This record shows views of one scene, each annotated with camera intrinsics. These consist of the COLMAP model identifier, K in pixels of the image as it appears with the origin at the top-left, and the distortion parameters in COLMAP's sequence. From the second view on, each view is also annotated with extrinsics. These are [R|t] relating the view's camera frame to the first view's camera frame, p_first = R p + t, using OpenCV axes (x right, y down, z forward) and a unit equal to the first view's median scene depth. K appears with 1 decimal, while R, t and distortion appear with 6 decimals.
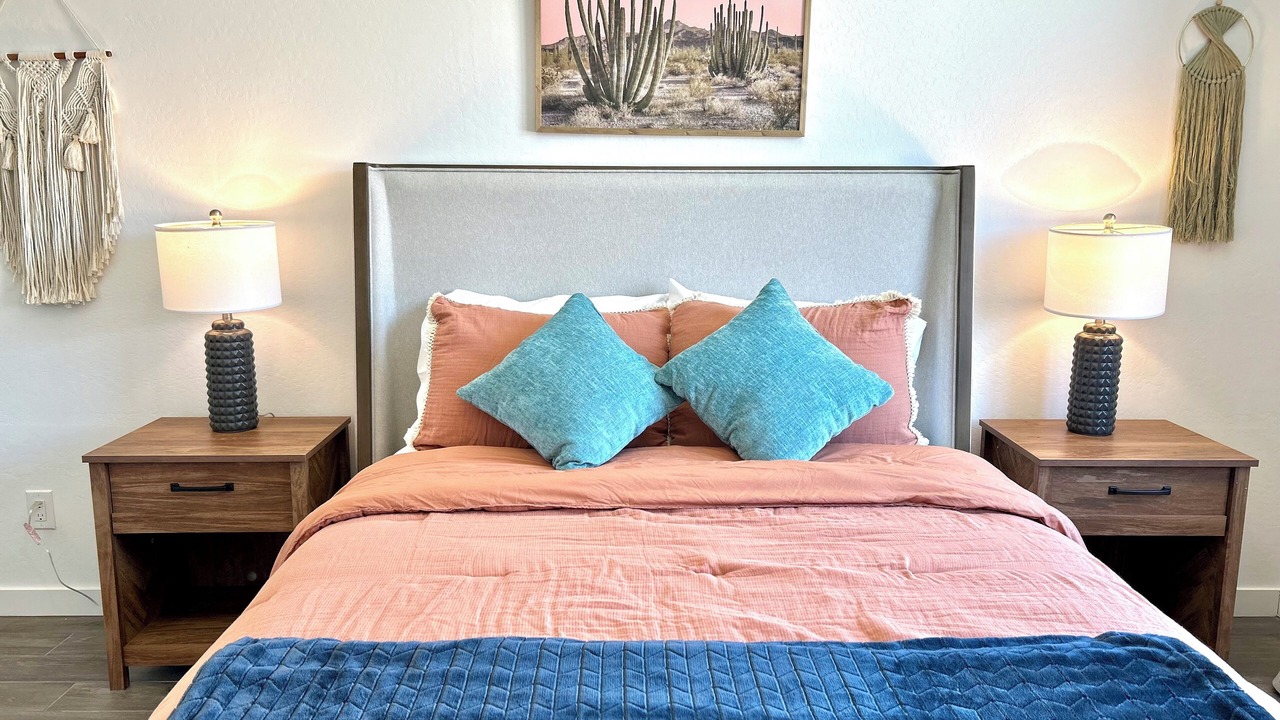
lens RADIAL K [[959.7, 0, 638.4], [0, 959.7, 368.8], [0, 0, 1]] dist [0.029803, -0.007104]
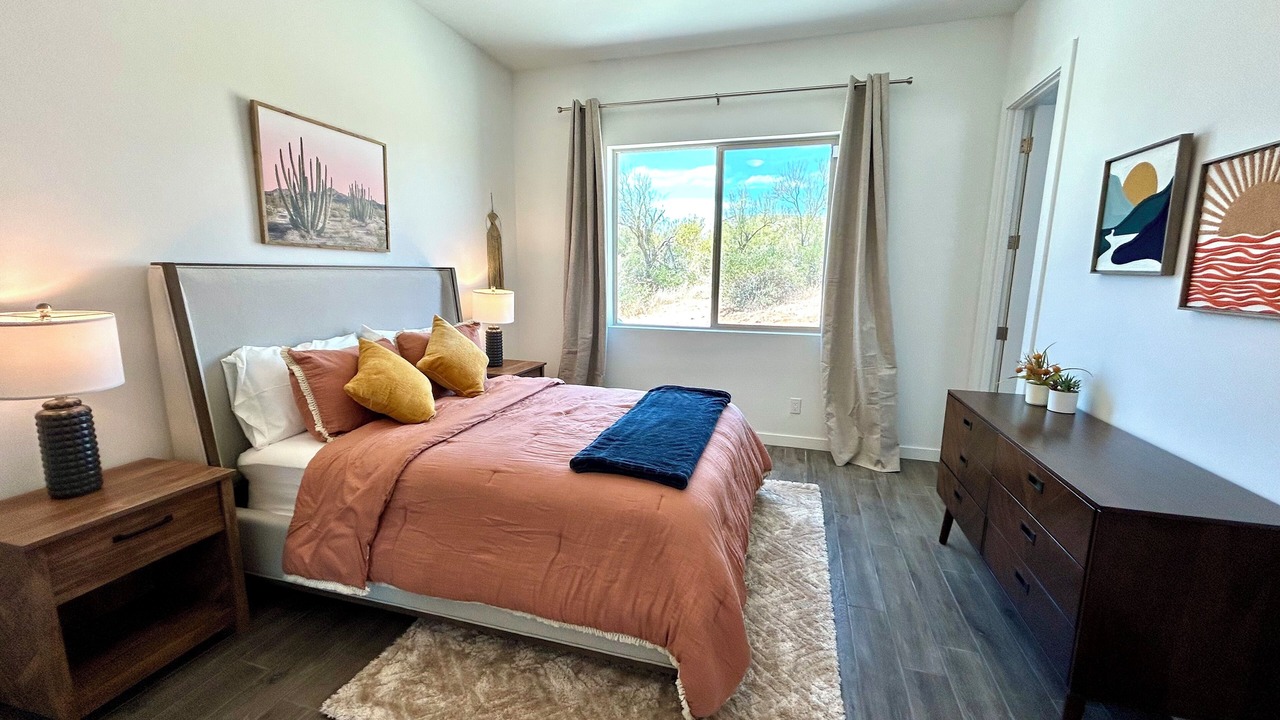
lens RADIAL K [[514.4, 0, 642.7], [0, 514.4, 355.9], [0, 0, 1]] dist [0.002113, 0.000173]
pose [[0.298866, -0.156349, 0.941400, -0.766982], [0.154885, 0.981355, 0.113813, -0.062757], [-0.941642, 0.111794, 0.317510, 0.152146]]
